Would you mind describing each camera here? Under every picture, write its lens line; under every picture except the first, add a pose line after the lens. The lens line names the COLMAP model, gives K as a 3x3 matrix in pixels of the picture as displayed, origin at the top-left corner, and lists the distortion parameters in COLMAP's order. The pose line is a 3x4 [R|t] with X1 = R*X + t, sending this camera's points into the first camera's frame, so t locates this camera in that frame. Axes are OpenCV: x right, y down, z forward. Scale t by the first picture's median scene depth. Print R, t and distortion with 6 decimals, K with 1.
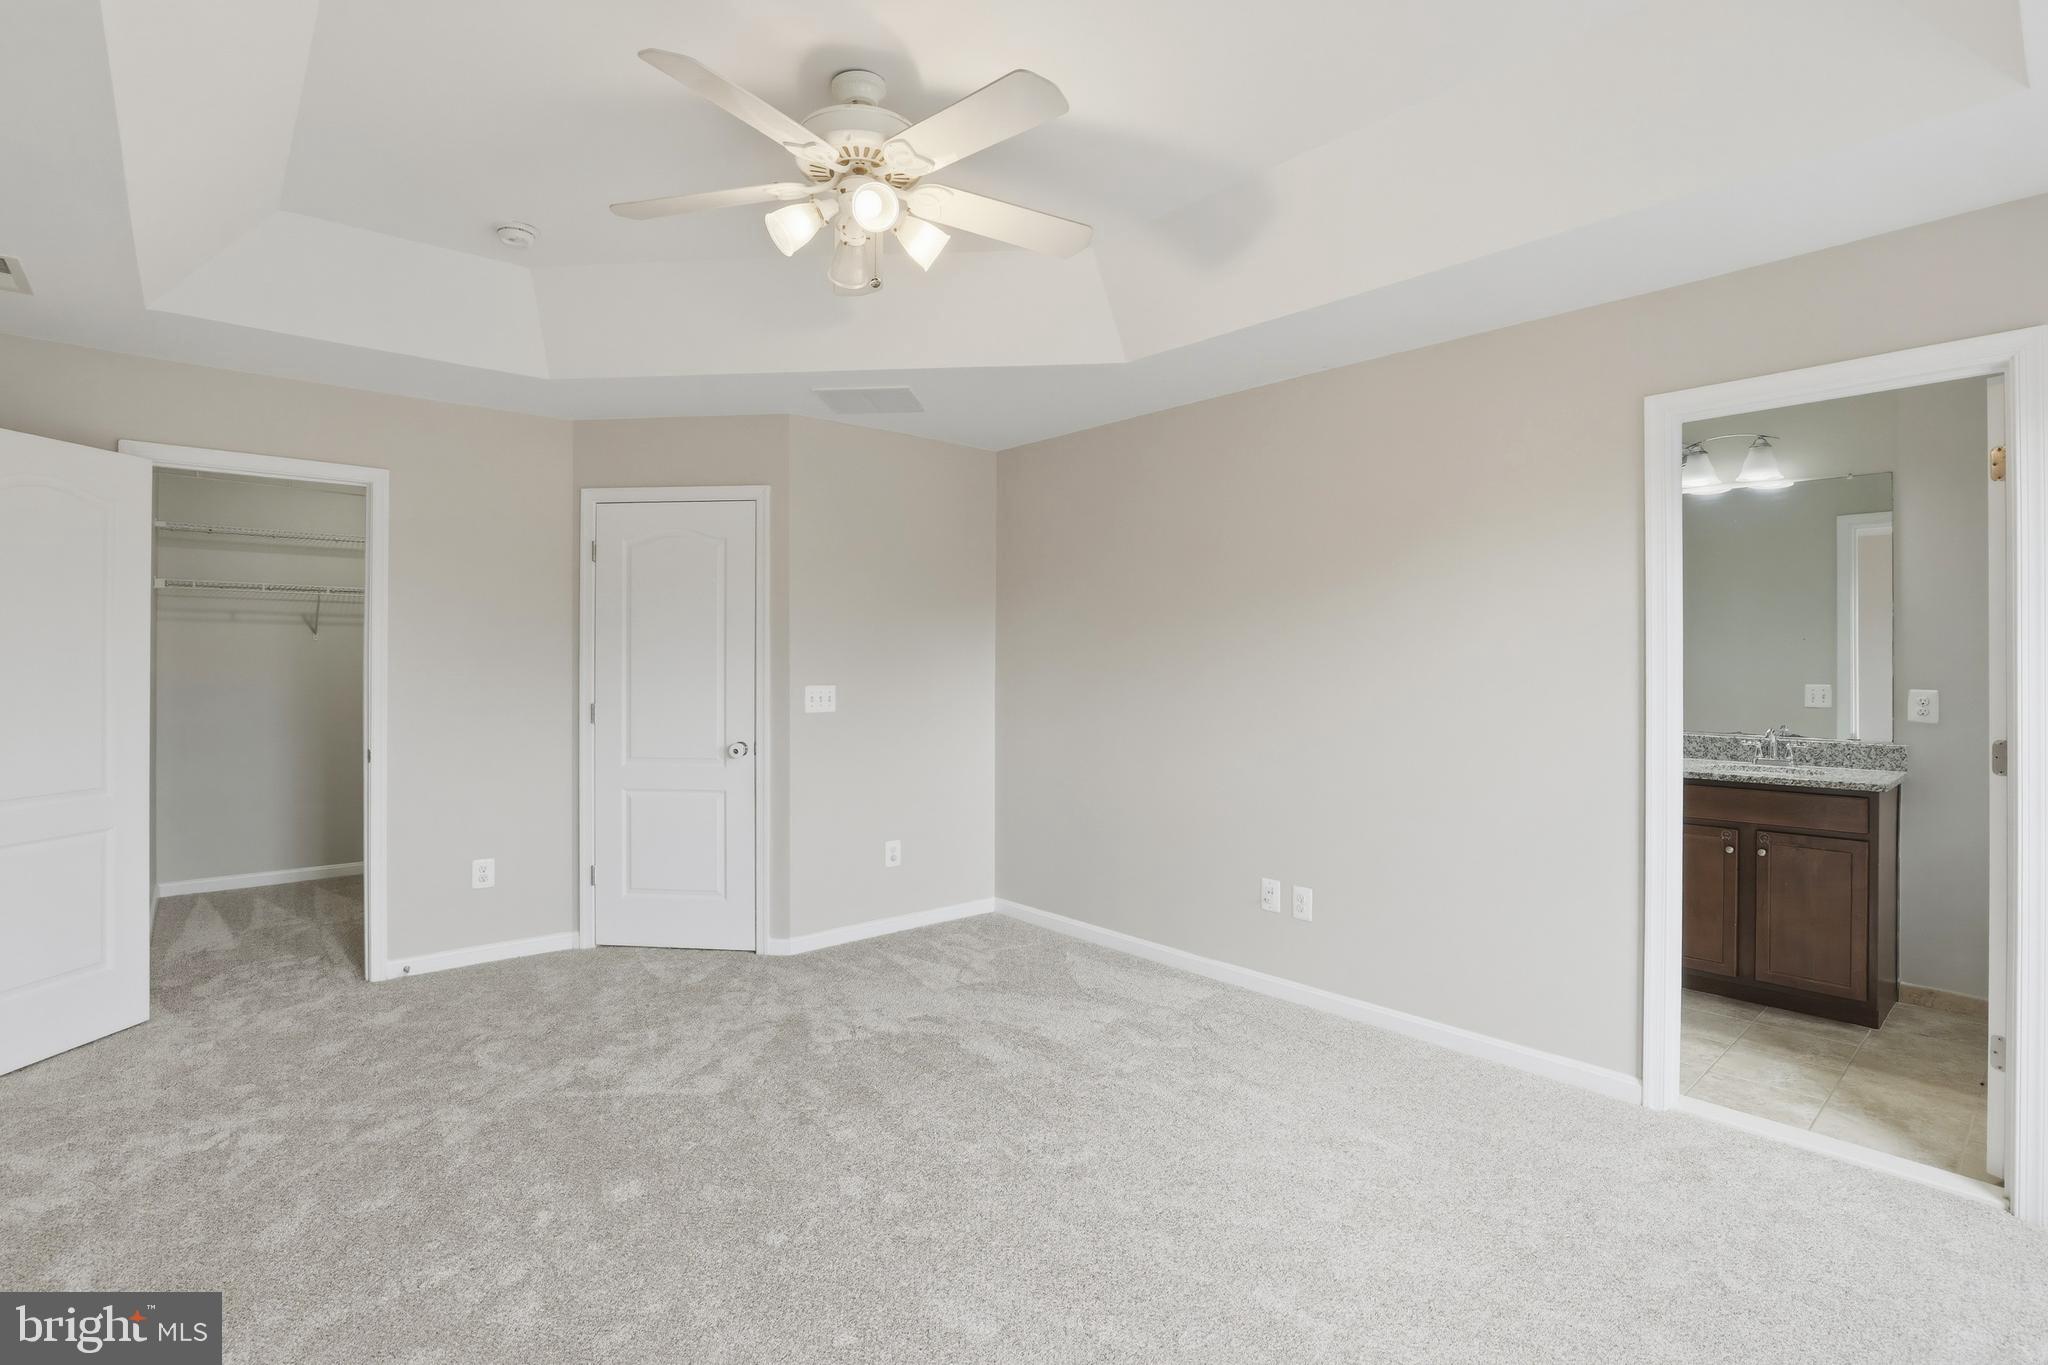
lens RADIAL K [[995.1, 0, 1017.5], [0, 995.1, 664.4], [0, 0, 1]] dist [-0.000713, 0.000084]
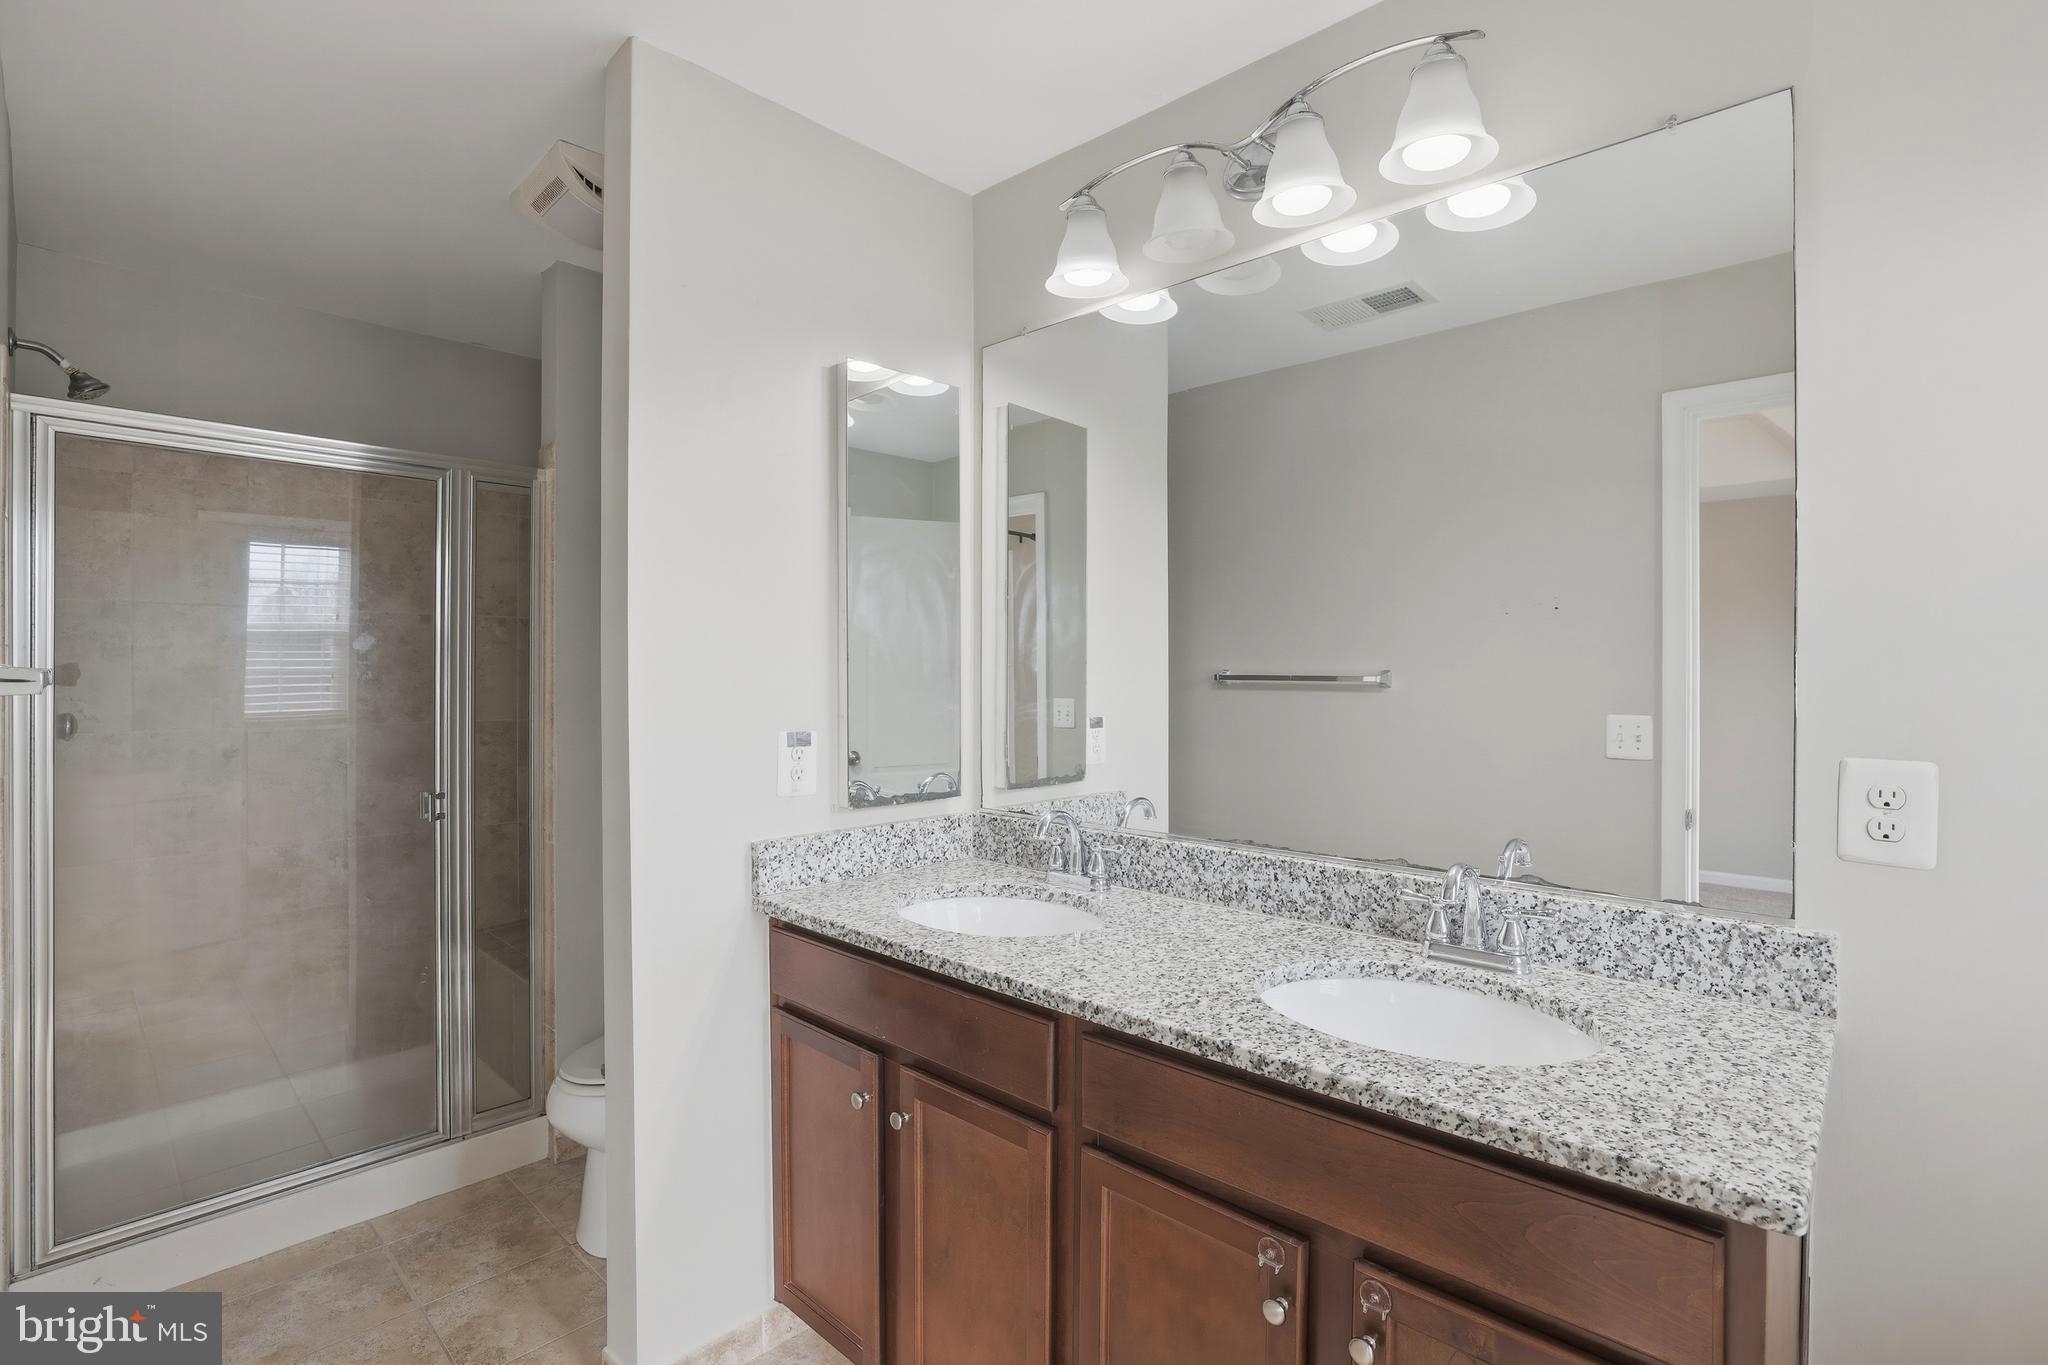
lens RADIAL K [[995.1, 0, 1029.5], [0, 995.1, 681.3], [0, 0, 1]] dist [-0.000713, 0.000084]
pose [[0.994643, -0.003877, 0.103294, 0.546710], [0.003610, 0.999990, 0.002776, 0.000321], [-0.103303, -0.002389, 0.994647, 0.641220]]
